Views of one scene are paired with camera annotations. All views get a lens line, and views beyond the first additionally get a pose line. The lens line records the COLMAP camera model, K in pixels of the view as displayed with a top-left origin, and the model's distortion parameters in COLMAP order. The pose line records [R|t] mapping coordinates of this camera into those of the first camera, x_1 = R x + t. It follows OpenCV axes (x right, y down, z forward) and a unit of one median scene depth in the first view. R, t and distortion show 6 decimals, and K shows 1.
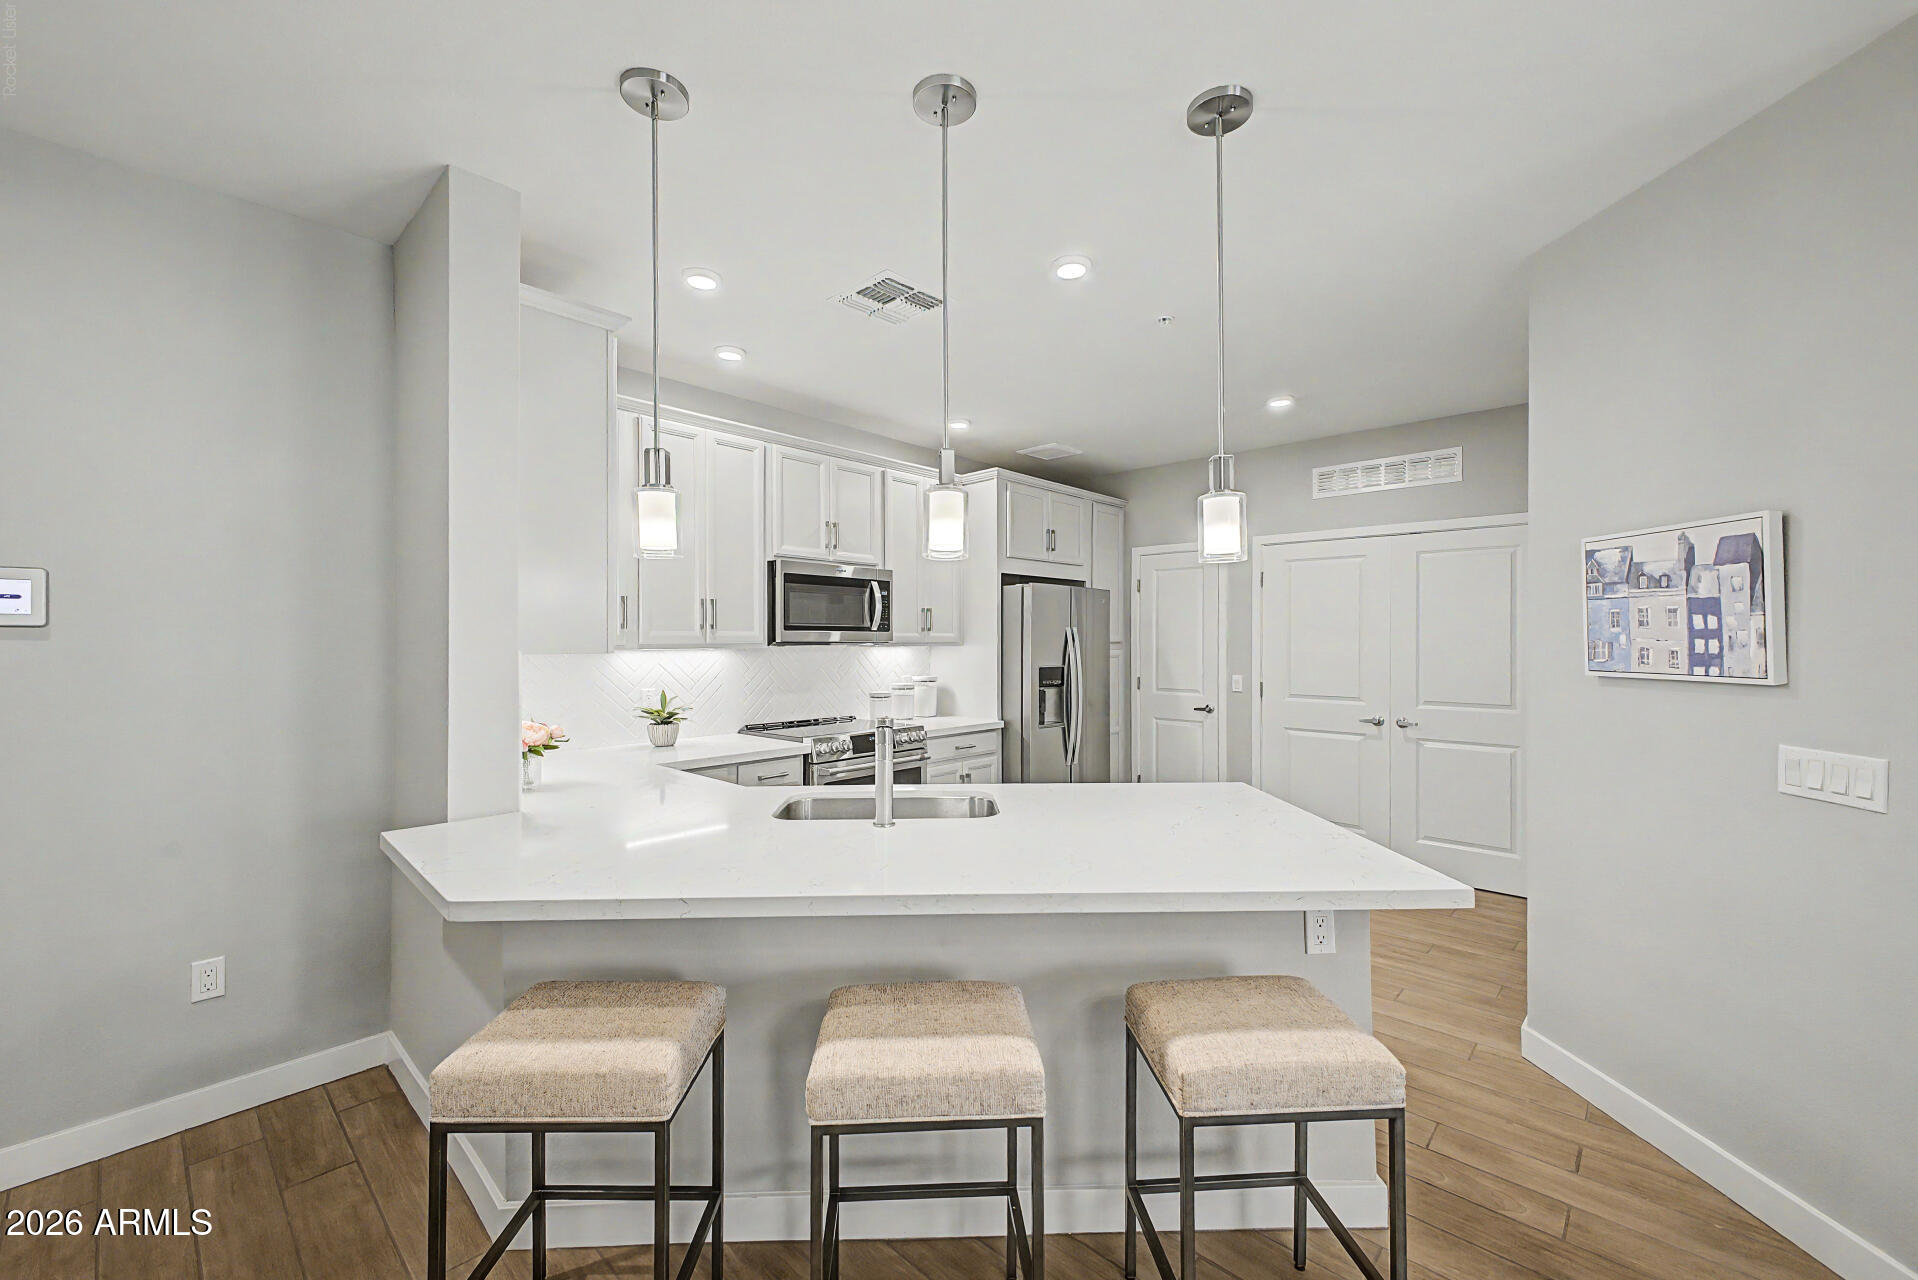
lens RADIAL K [[770.7, 0, 961.2], [0, 770.7, 635.2], [0, 0, 1]] dist [0.026774, -0.011379]
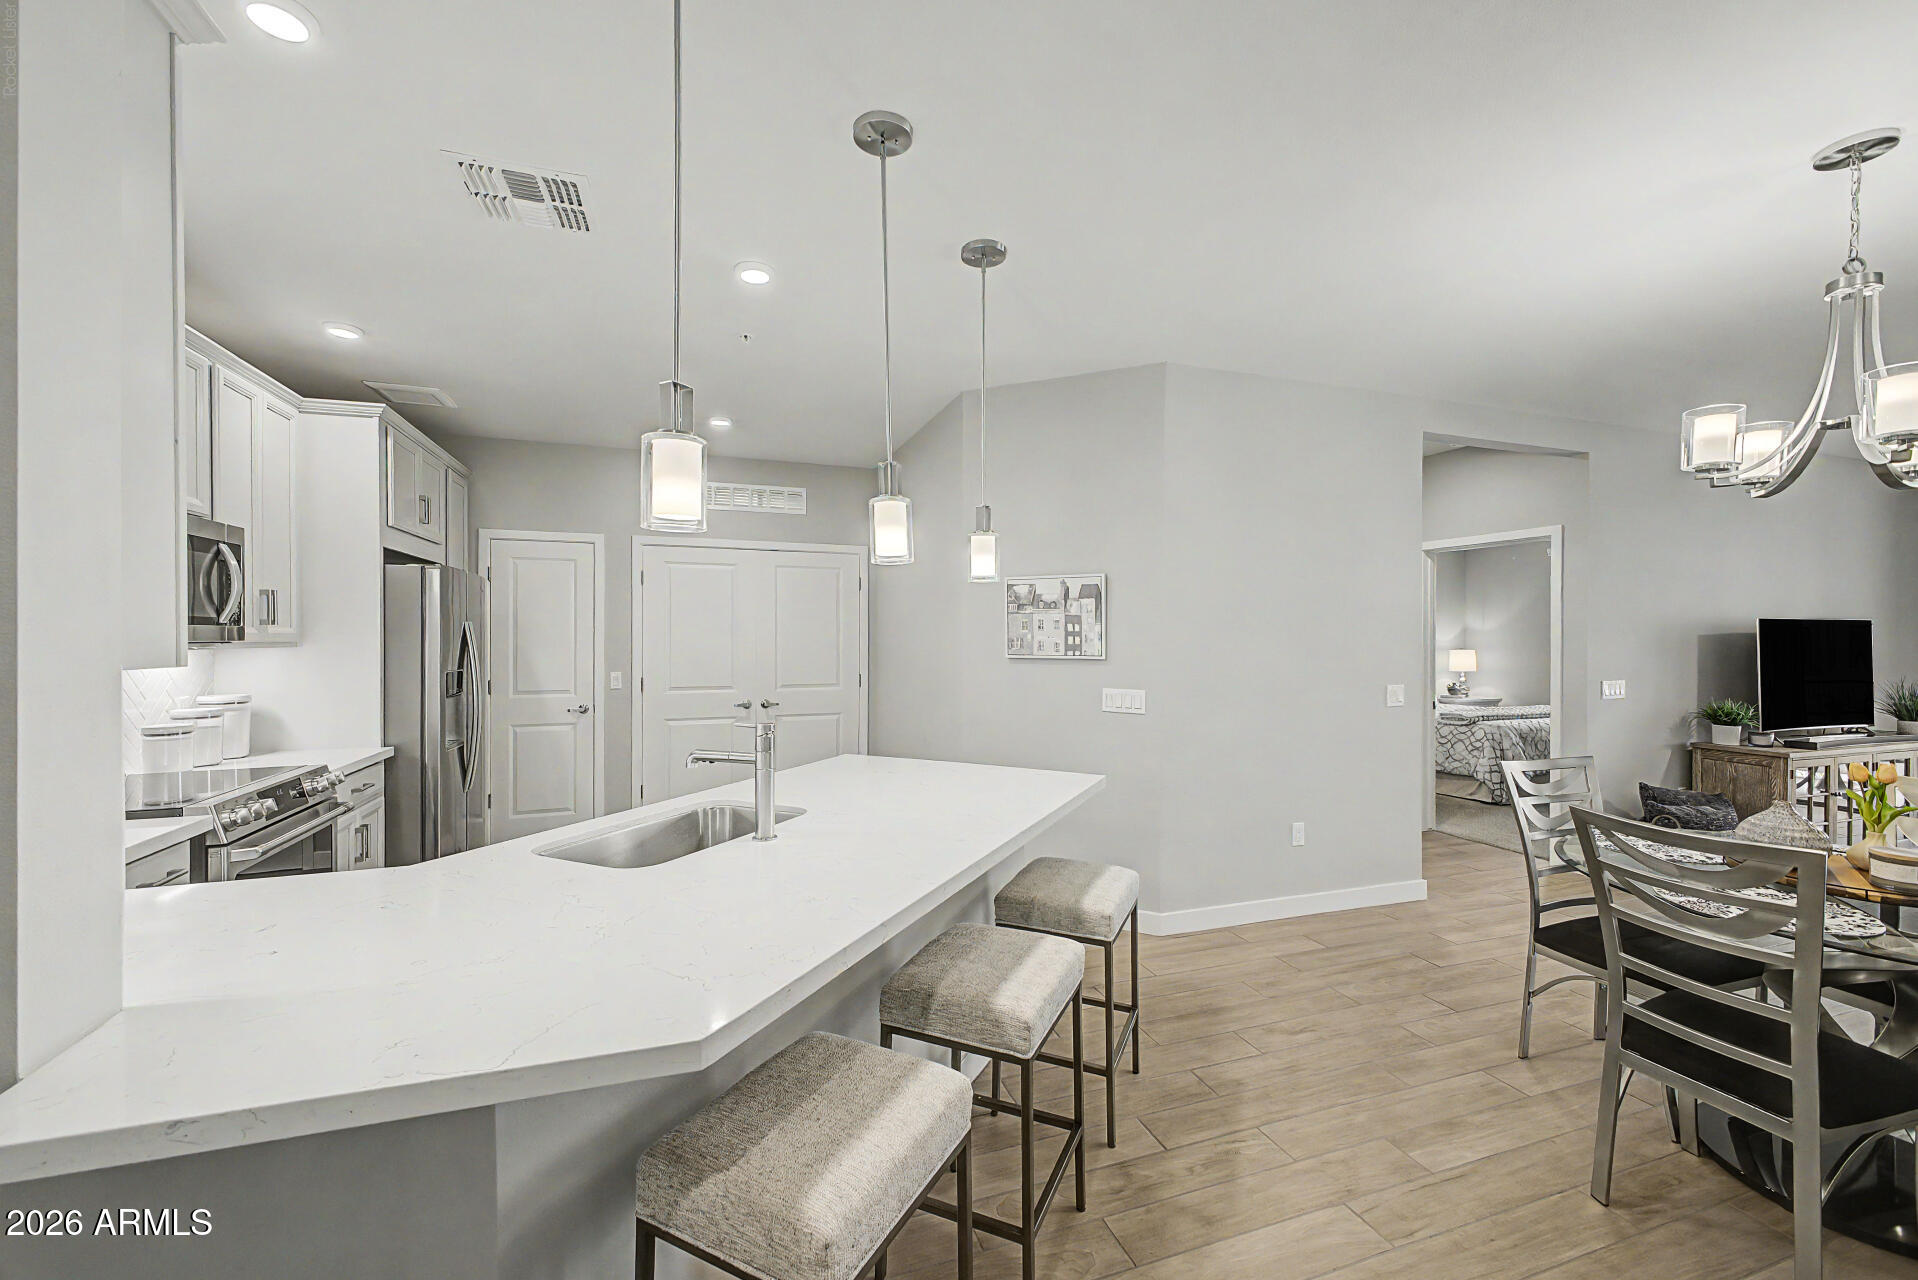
lens RADIAL K [[768.0, 0, 960.9], [0, 768.0, 641.8], [0, 0, 1]] dist [0.027965, -0.010886]
pose [[0.458943, -0.007583, 0.888433, -0.433998], [-0.004219, 0.999934, 0.010714, -0.000770], [-0.888456, -0.008665, 0.458880, 0.194262]]
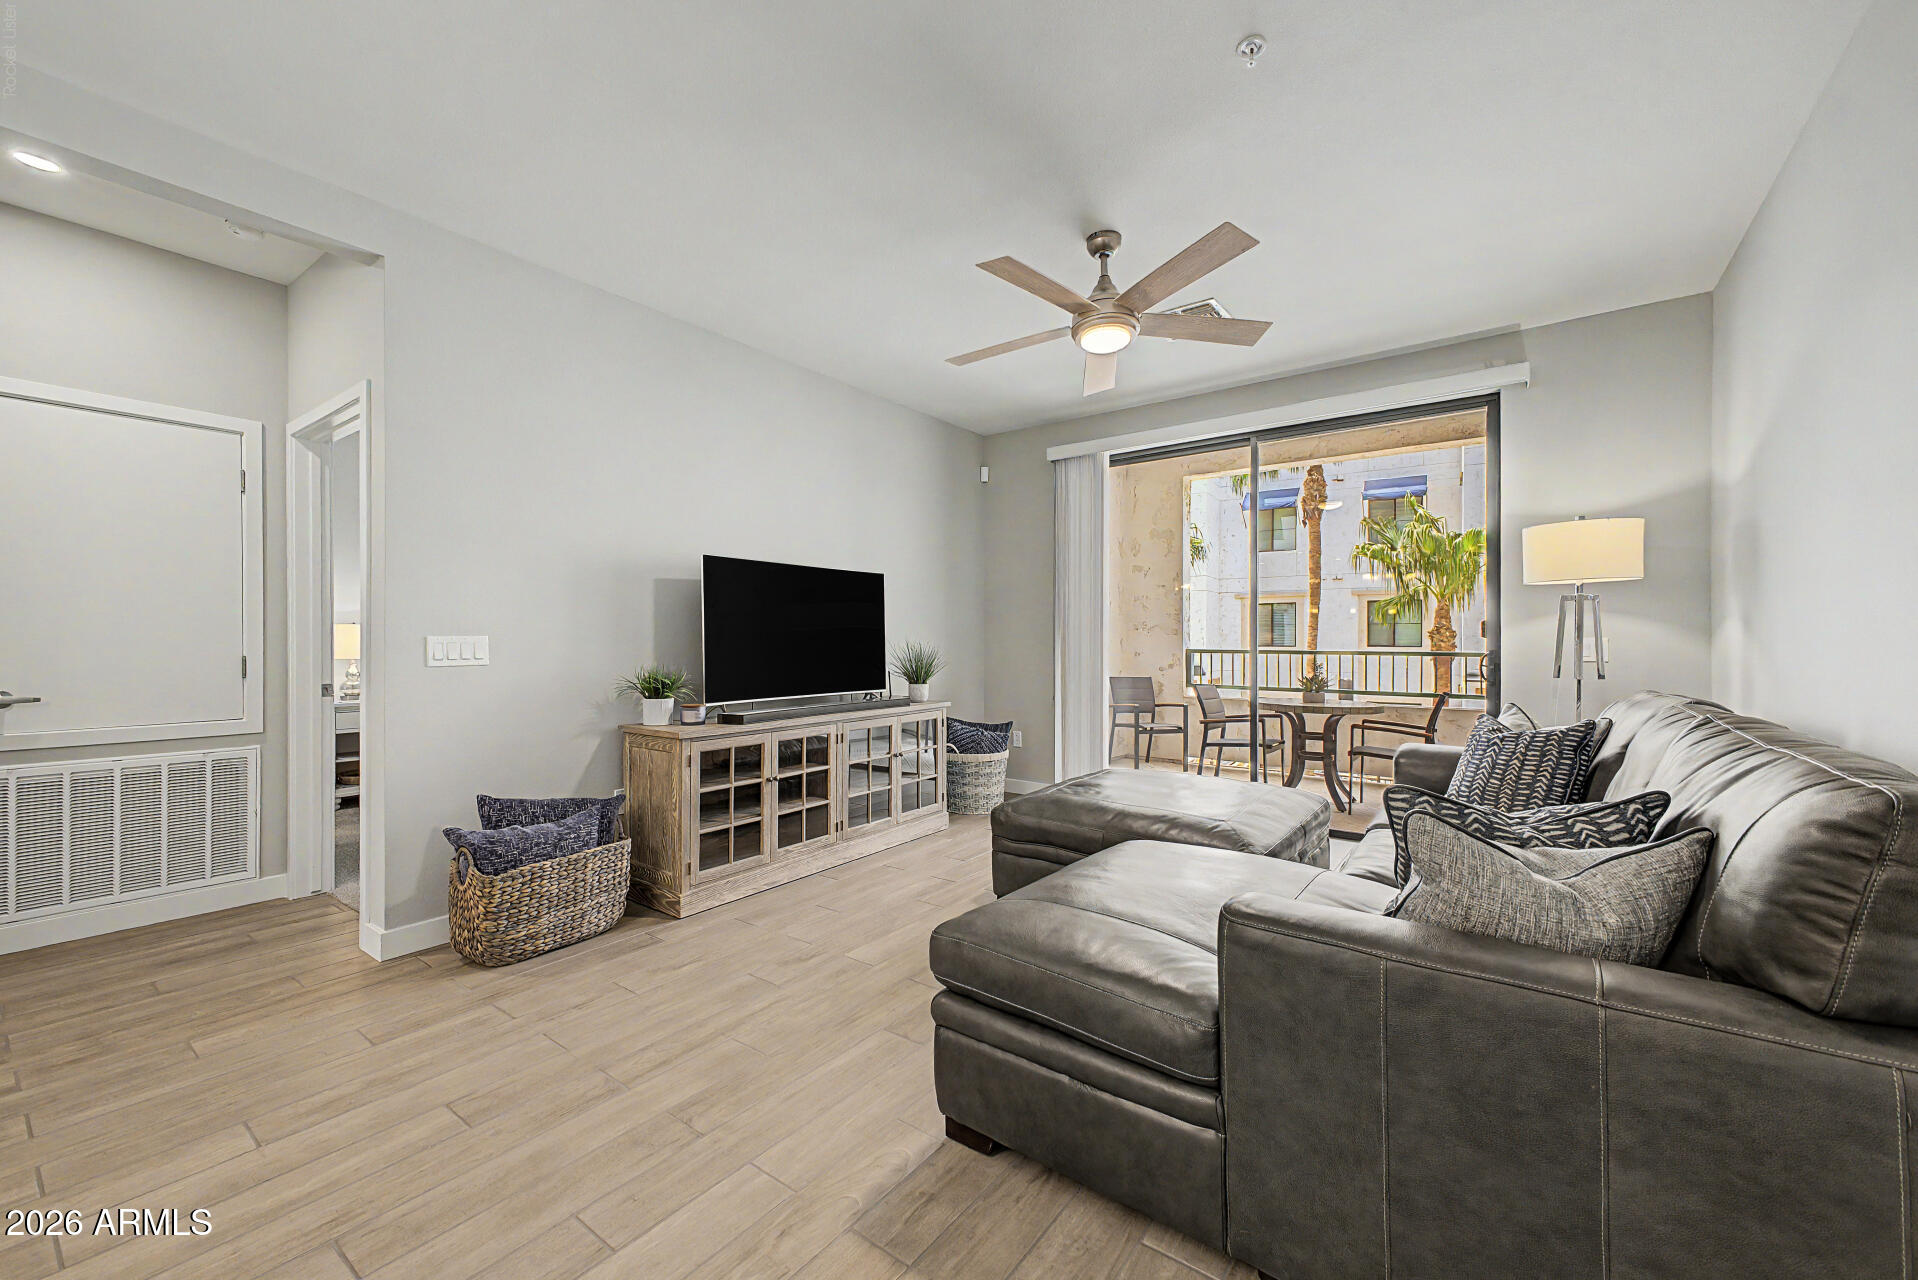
lens RADIAL K [[758.4, 0, 959.0], [0, 758.4, 640.0], [0, 0, 1]] dist [0.027479, -0.010884]
pose [[-0.116816, -0.001323, 0.993153, 0.291697], [-0.003360, 0.999994, 0.000937, 0.069245], [-0.993148, -0.003228, -0.116820, -0.543957]]
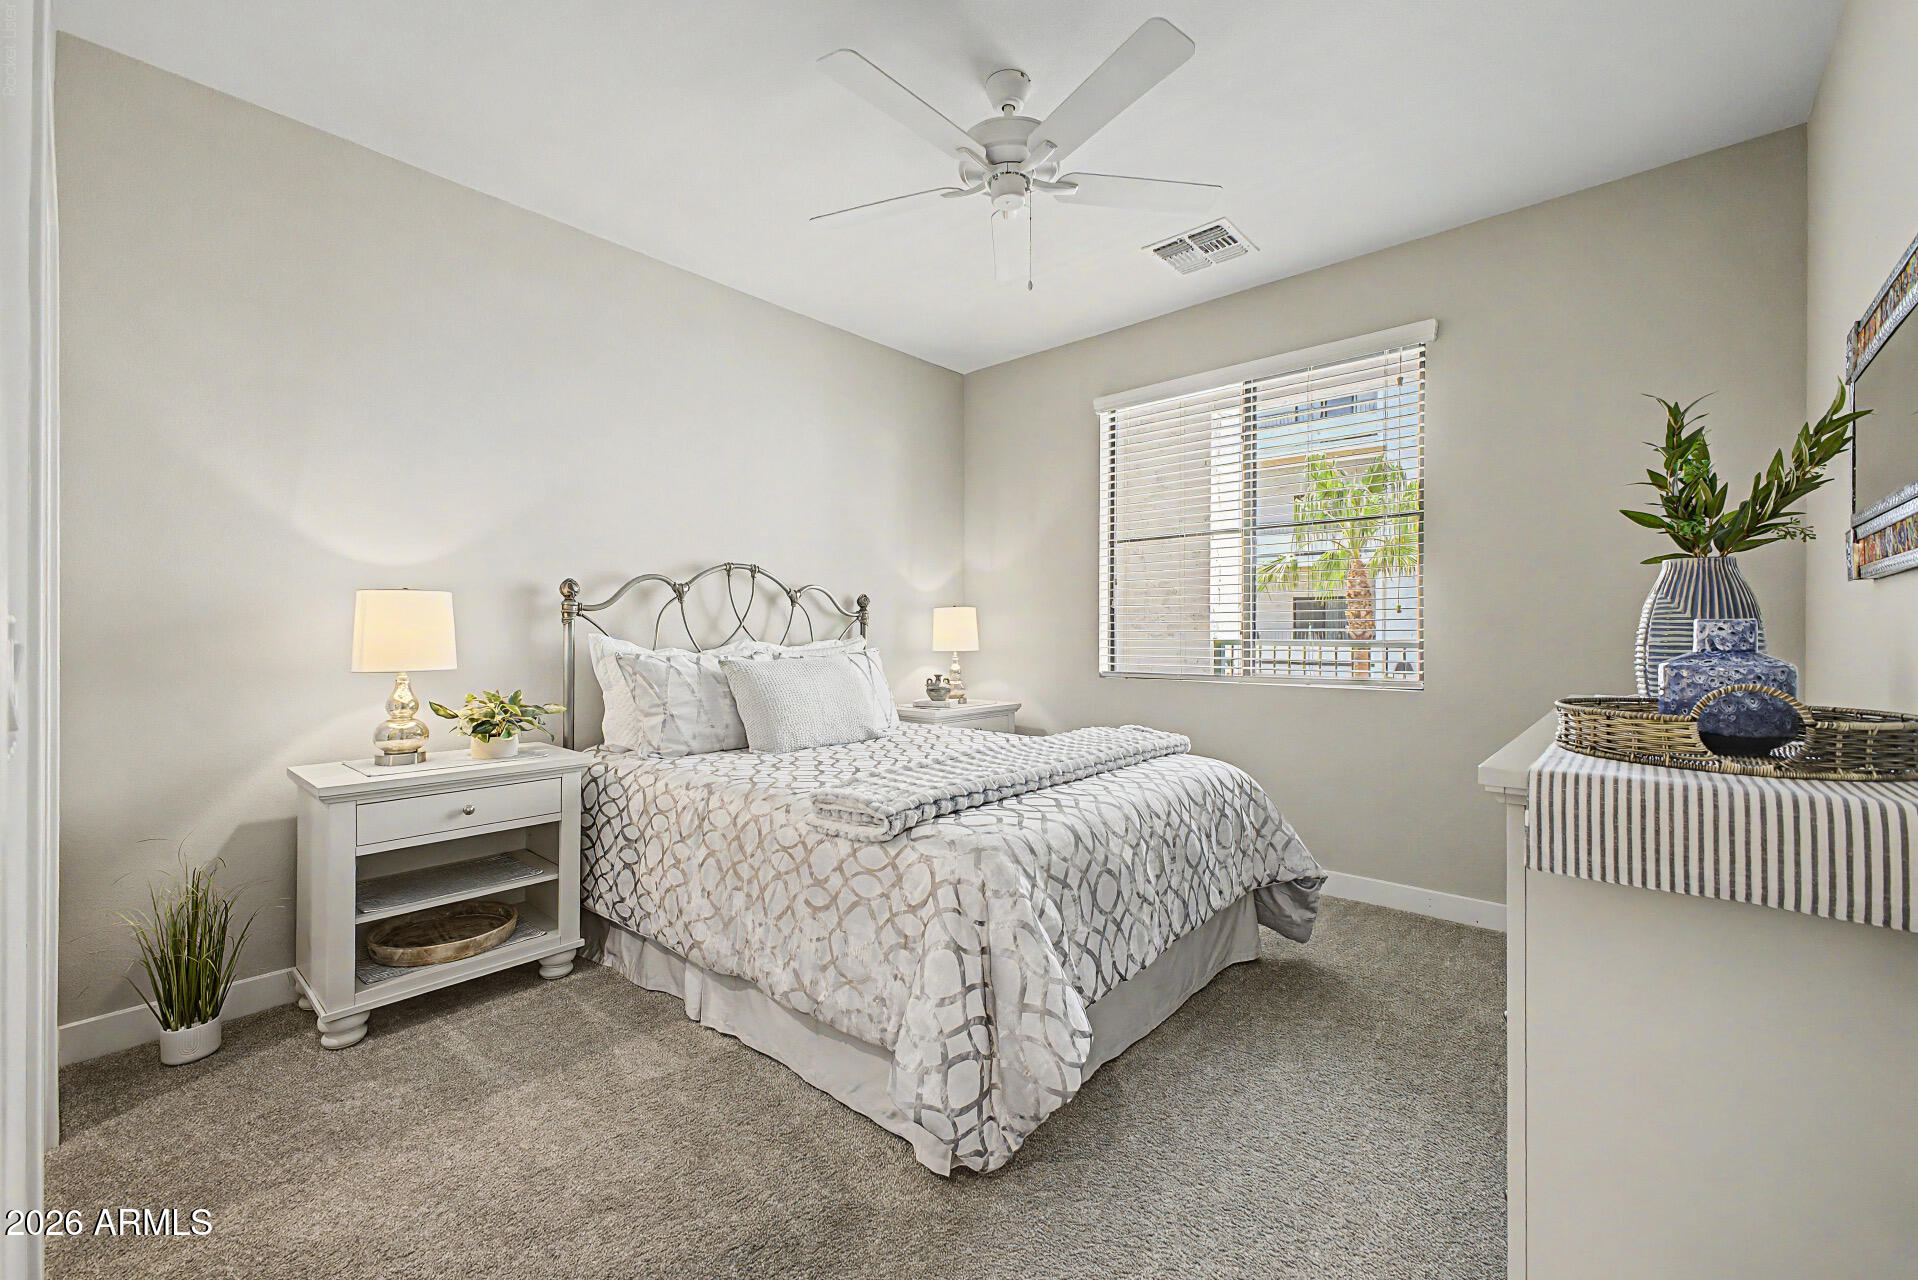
lens RADIAL K [[761.7, 0, 958.1], [0, 761.7, 633.1], [0, 0, 1]] dist [0.027570, -0.010919]
pose [[-0.023335, -0.003155, 0.999723, 1.203557], [-0.004455, 0.999985, 0.003052, 0.076541], [-0.999718, -0.004382, -0.023349, -0.053583]]
